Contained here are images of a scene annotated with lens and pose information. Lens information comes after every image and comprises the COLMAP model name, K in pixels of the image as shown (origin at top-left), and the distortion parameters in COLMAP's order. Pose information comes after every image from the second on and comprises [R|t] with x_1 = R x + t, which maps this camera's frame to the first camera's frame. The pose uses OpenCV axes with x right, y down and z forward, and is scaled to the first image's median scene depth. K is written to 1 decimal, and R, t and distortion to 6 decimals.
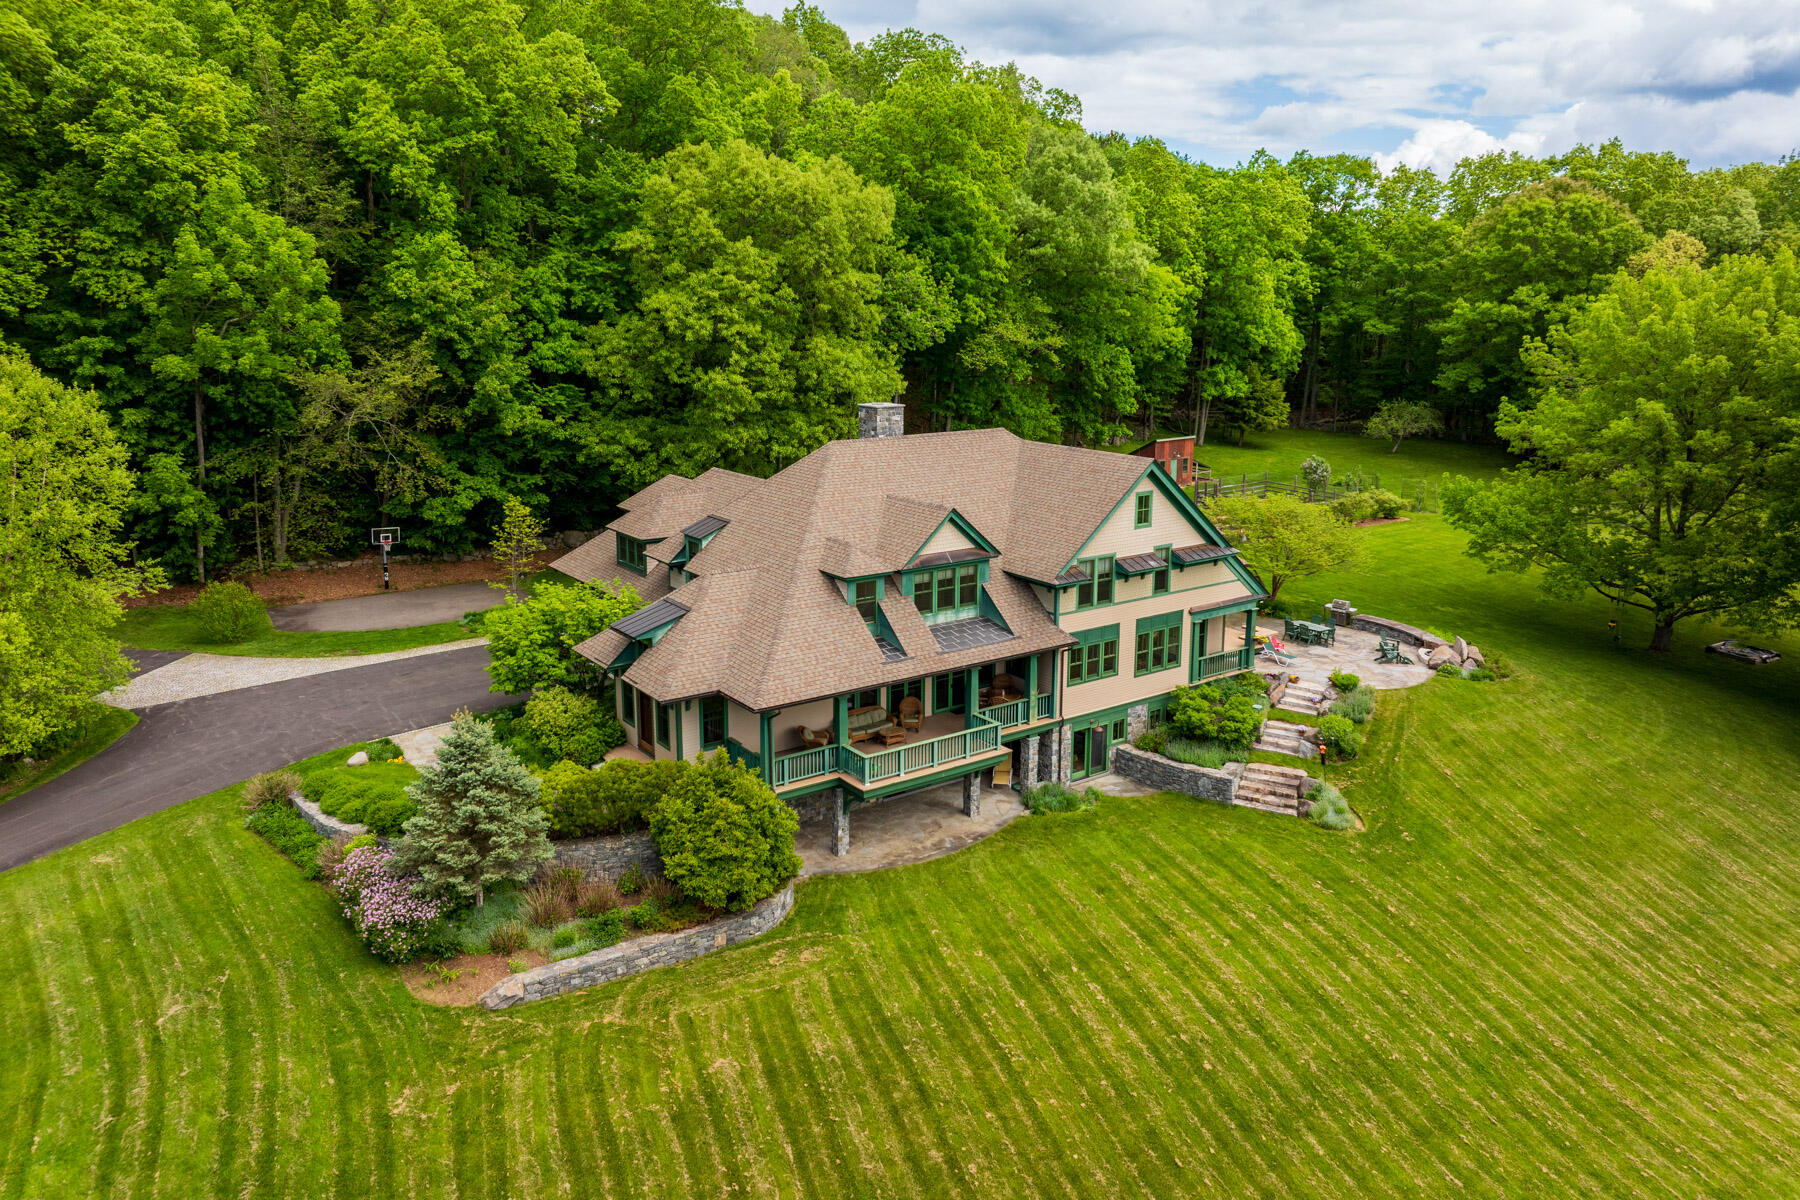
lens RADIAL K [[1272.2, 0, 910.0], [0, 1272.2, 536.6], [0, 0, 1]] dist [-0.049526, 0.014504]
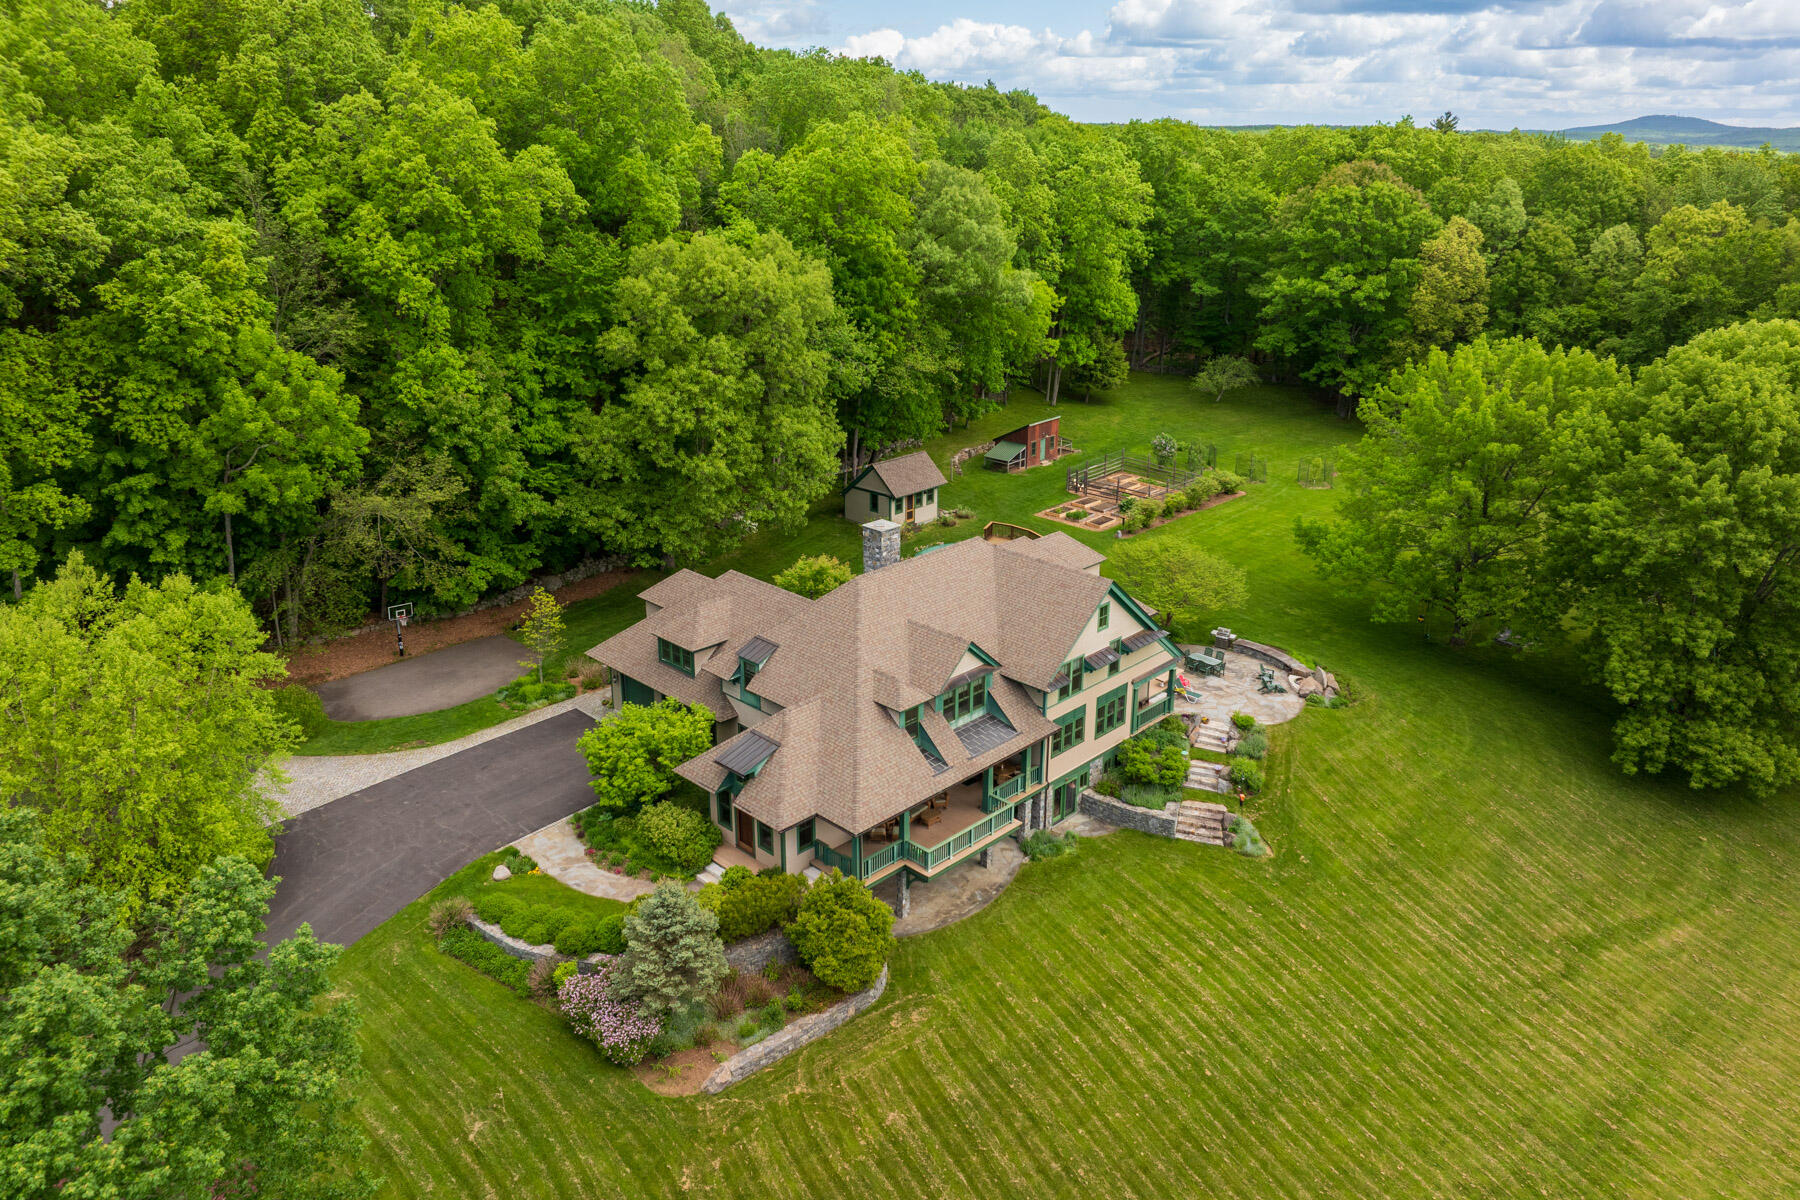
lens RADIAL K [[1272.2, 0, 913.5], [0, 1272.2, 547.3], [0, 0, 1]] dist [-0.049526, 0.014504]
pose [[0.985098, -0.051989, 0.163949, -0.204247], [0.029903, 0.990474, 0.134411, -0.259718], [-0.169376, -0.127506, 0.977269, -0.202949]]
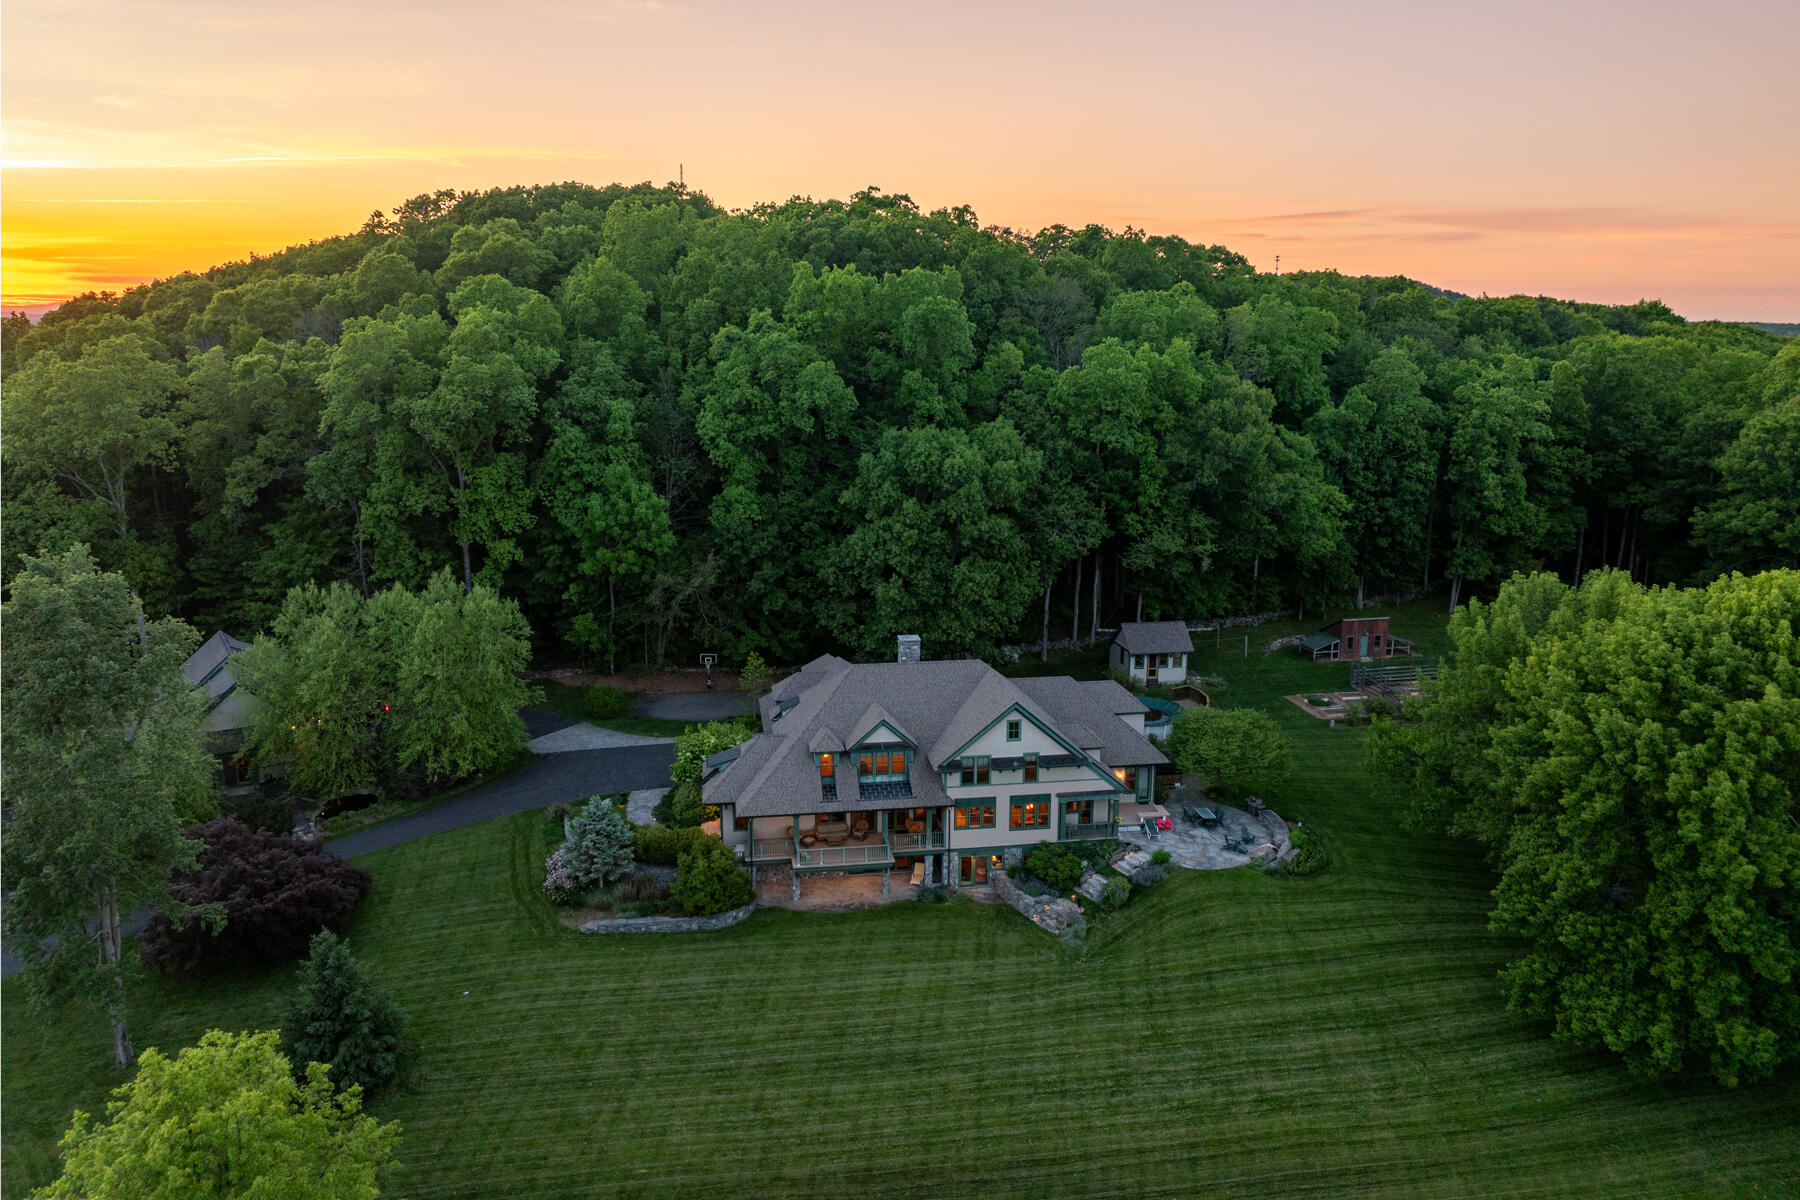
lens RADIAL K [[1272.2, 0, 912.4], [0, 1272.2, 537.3], [0, 0, 1]] dist [-0.049526, 0.014504]
pose [[0.892670, 0.077098, -0.444067, 0.750923], [-0.086490, 0.996252, -0.000896, -0.248600], [0.442334, 0.039207, 0.895993, -0.519284]]
